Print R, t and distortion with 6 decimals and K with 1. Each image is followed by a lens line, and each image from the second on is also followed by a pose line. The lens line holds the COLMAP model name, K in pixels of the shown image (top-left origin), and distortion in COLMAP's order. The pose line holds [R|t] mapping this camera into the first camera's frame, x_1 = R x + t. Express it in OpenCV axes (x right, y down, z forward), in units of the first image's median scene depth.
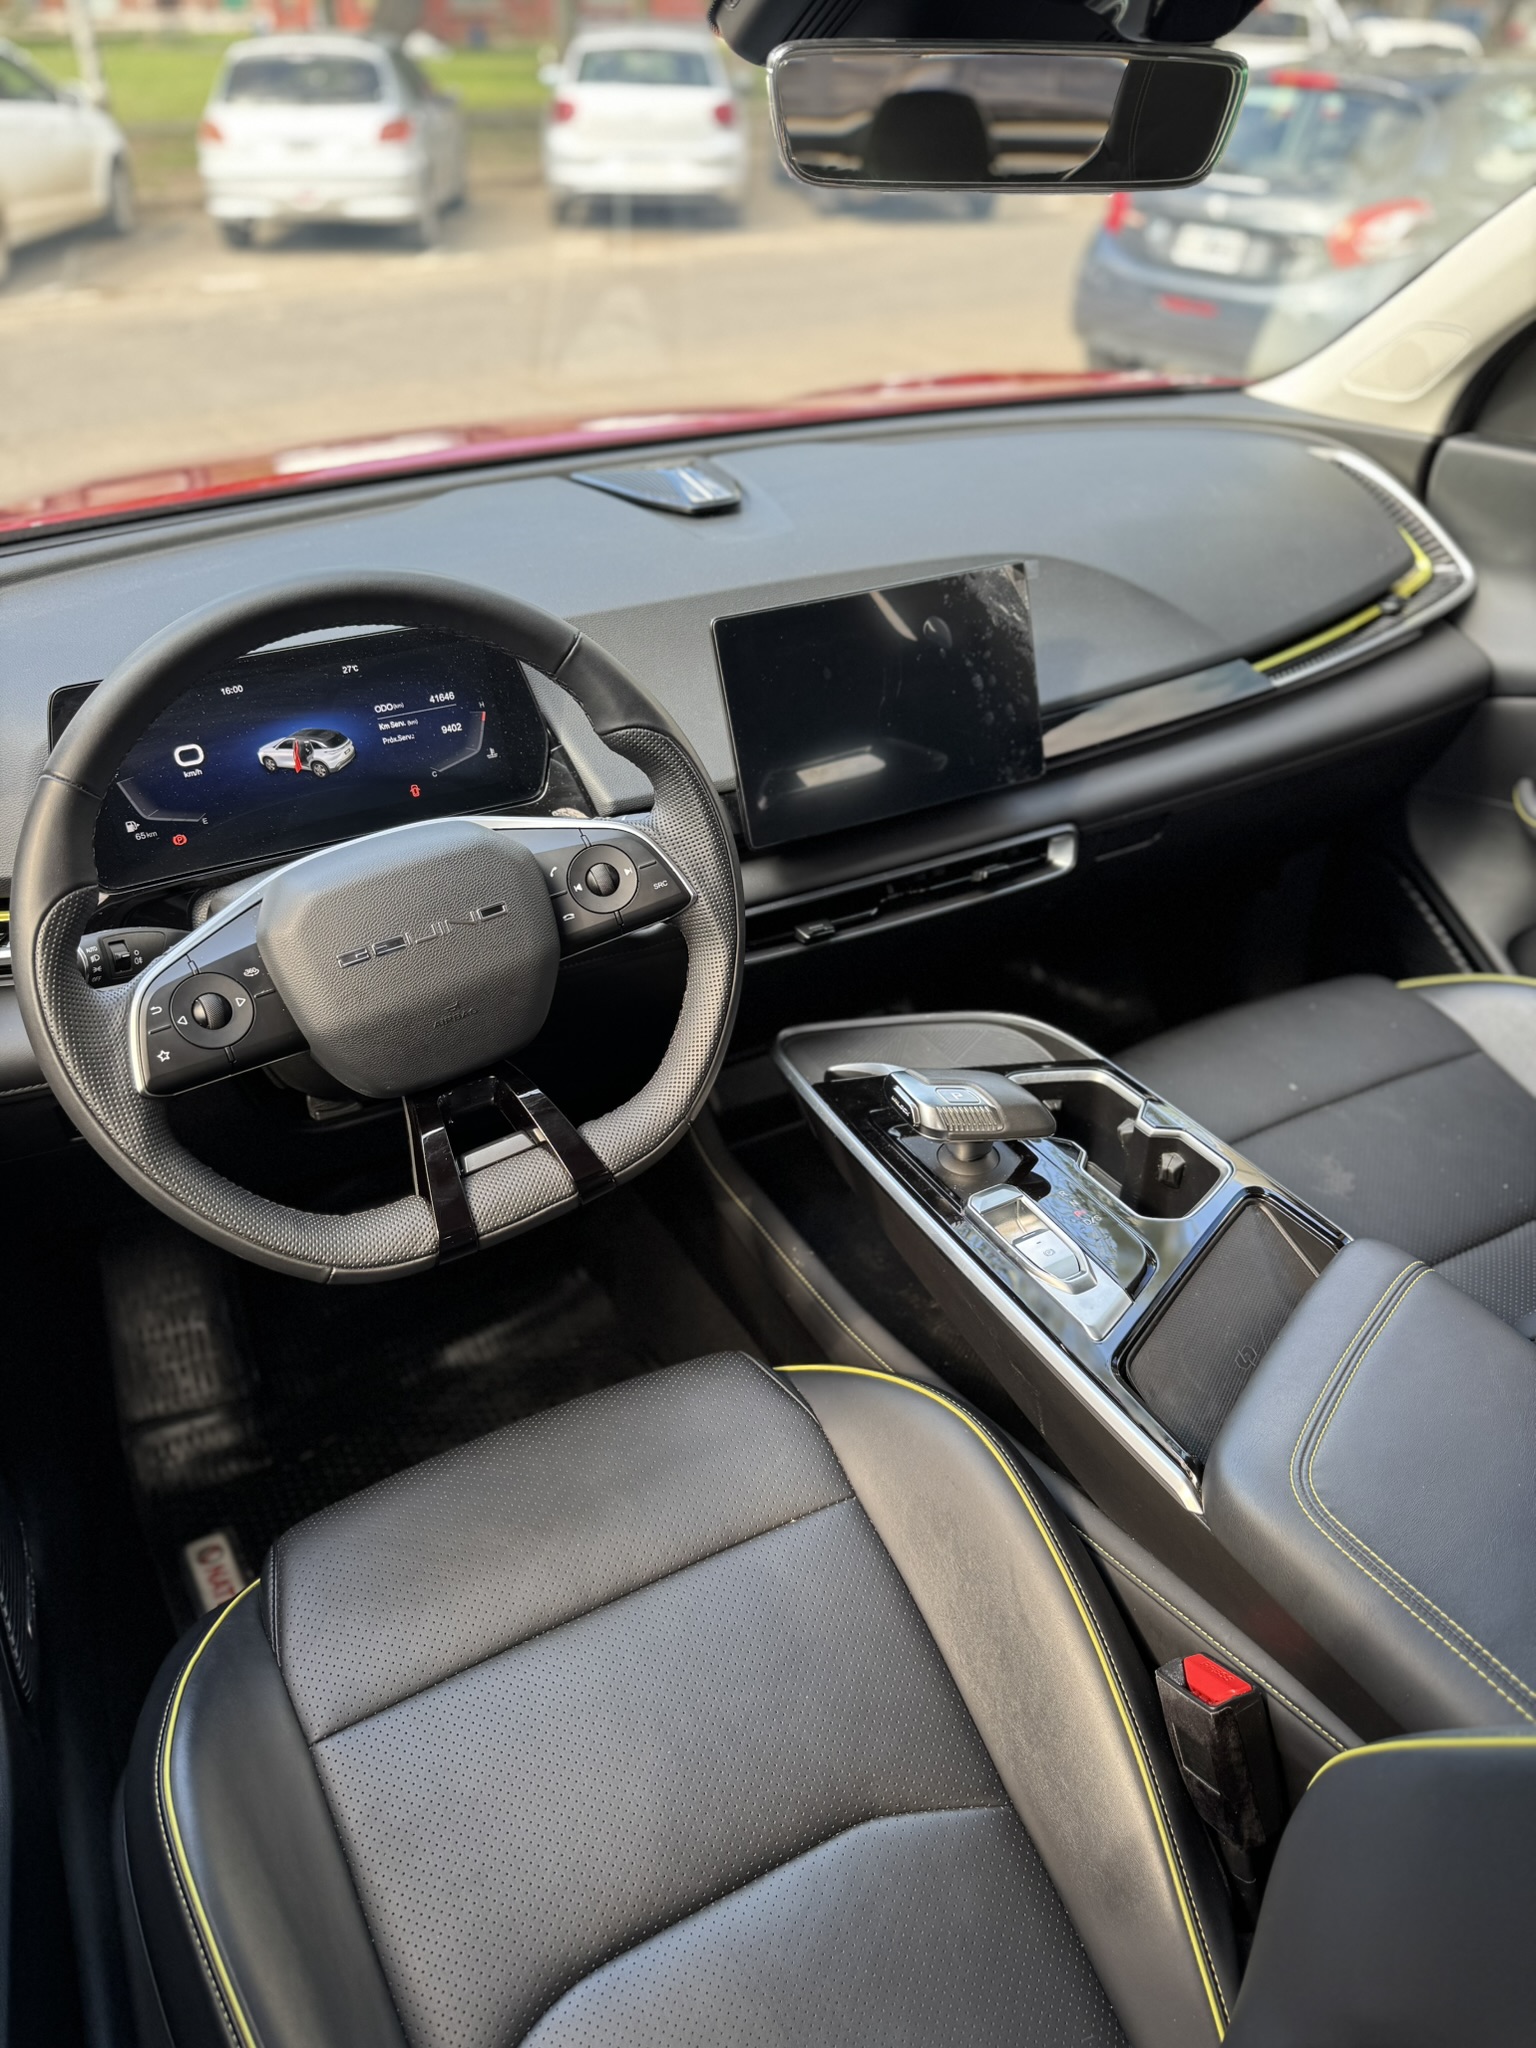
lens RADIAL K [[1450.4, 0, 774.1], [0, 1450.4, 1025.1], [0, 0, 1]] dist [0.009356, -0.011040]
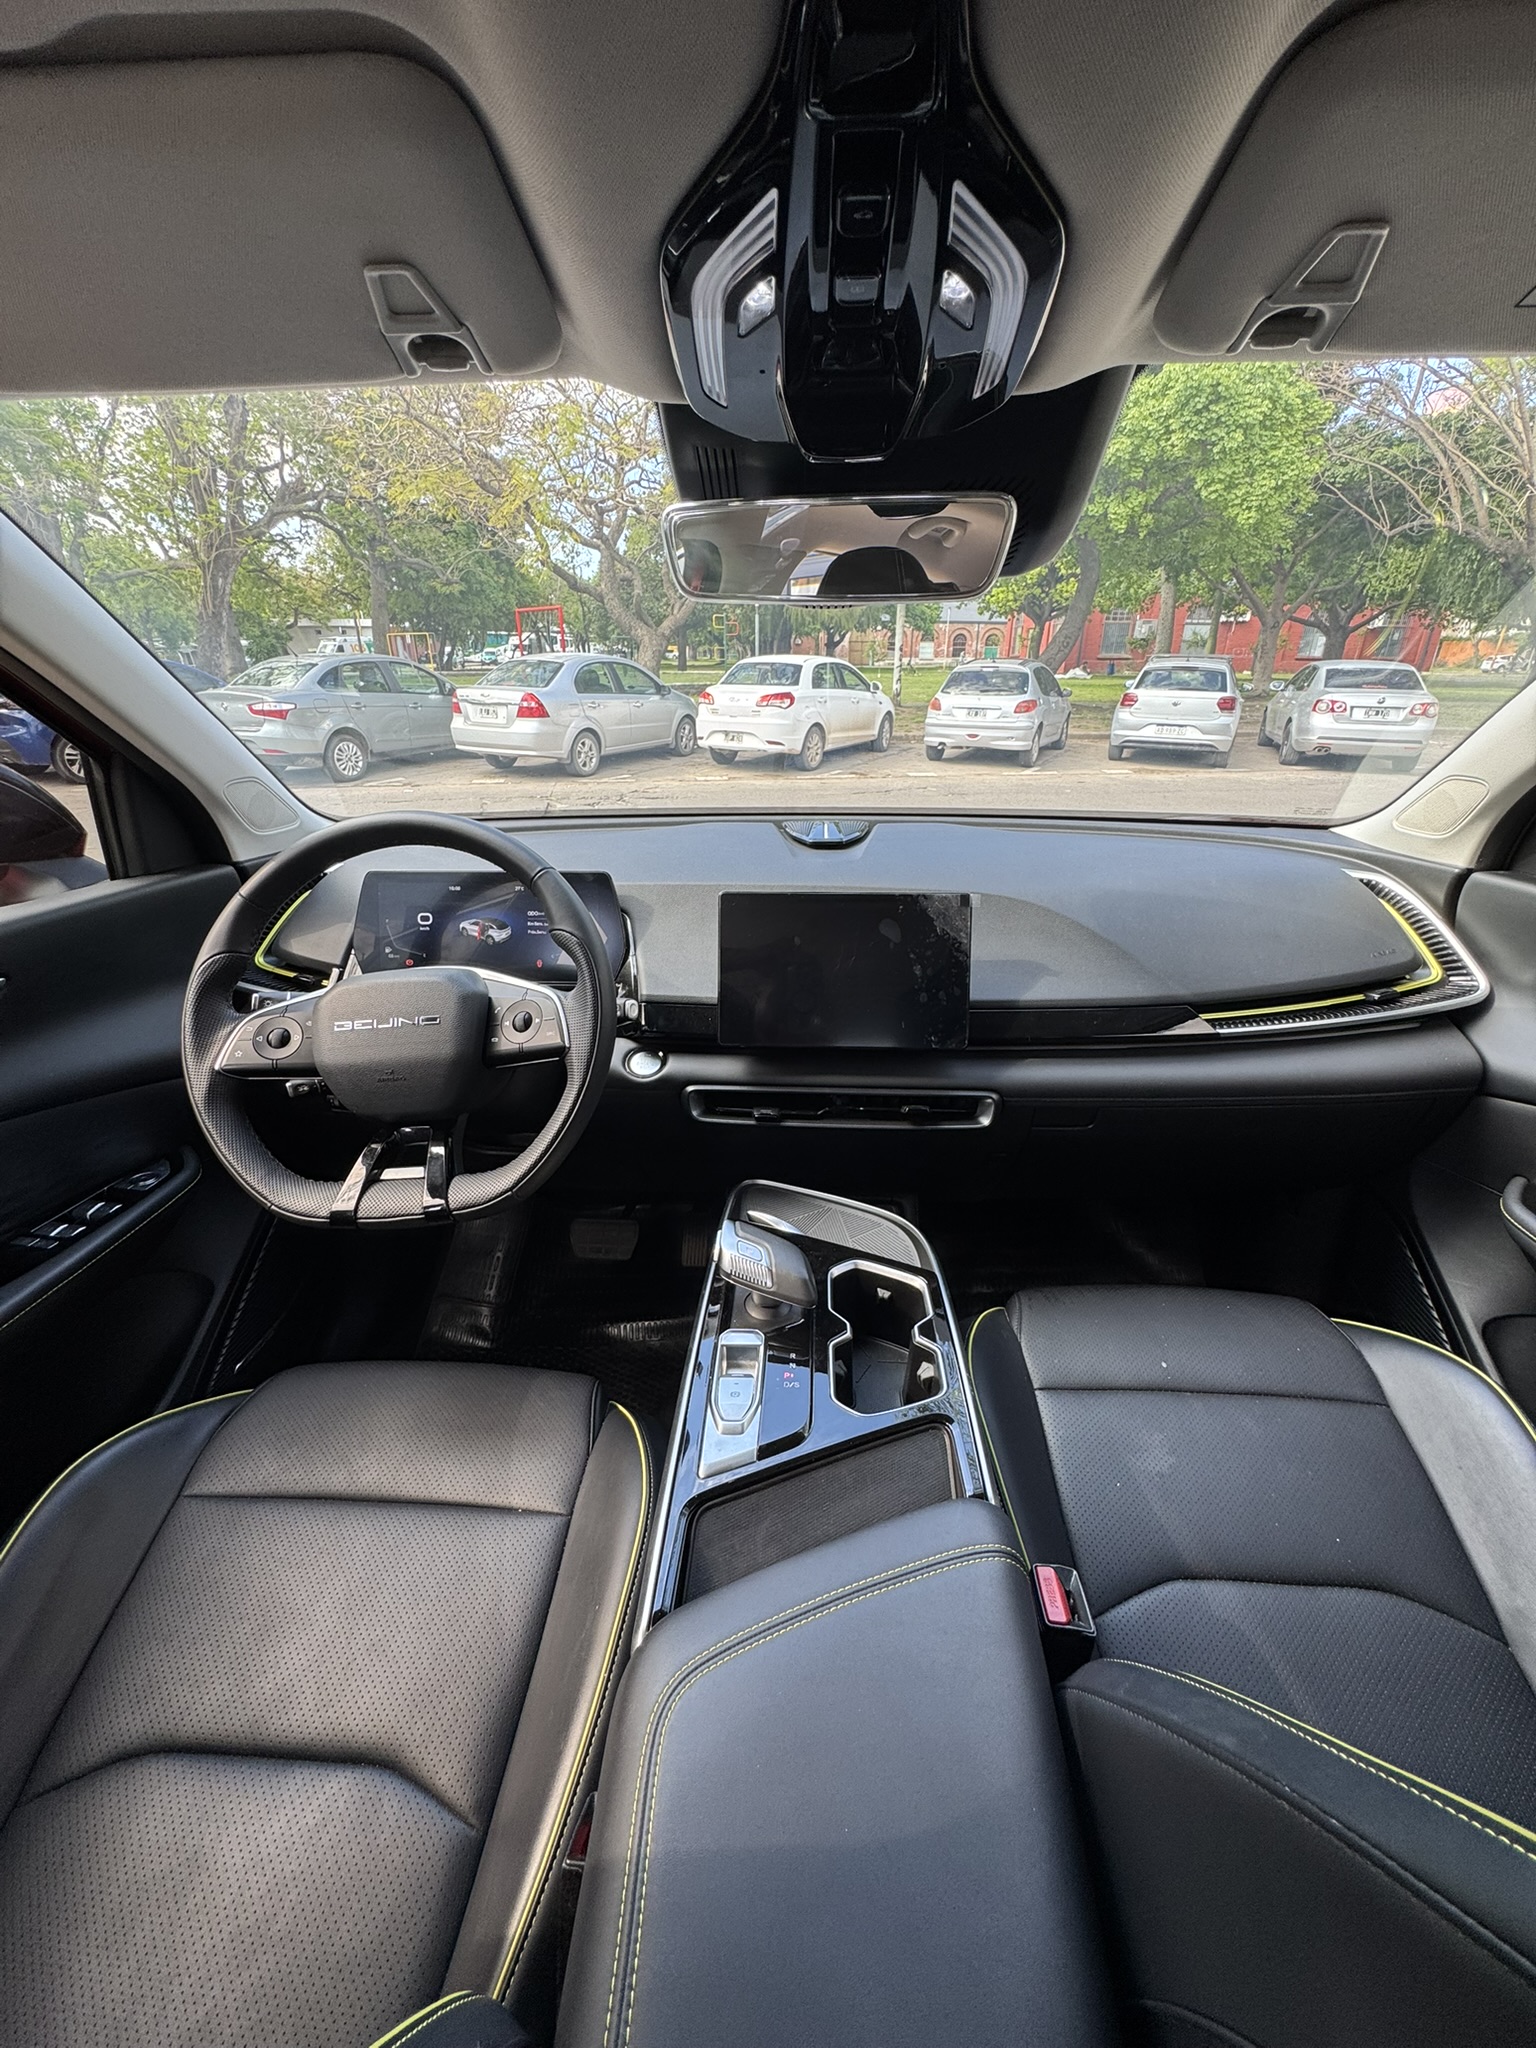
lens RADIAL K [[815.0, 0, 769.0], [0, 815.0, 1026.8], [0, 0, 1]] dist [-0.000873, 0.000183]
pose [[0.860331, 0.210138, -0.464405, 0.307657], [-0.291091, 0.950443, -0.109195, -0.047847], [0.418445, 0.229128, 0.878865, 0.214838]]
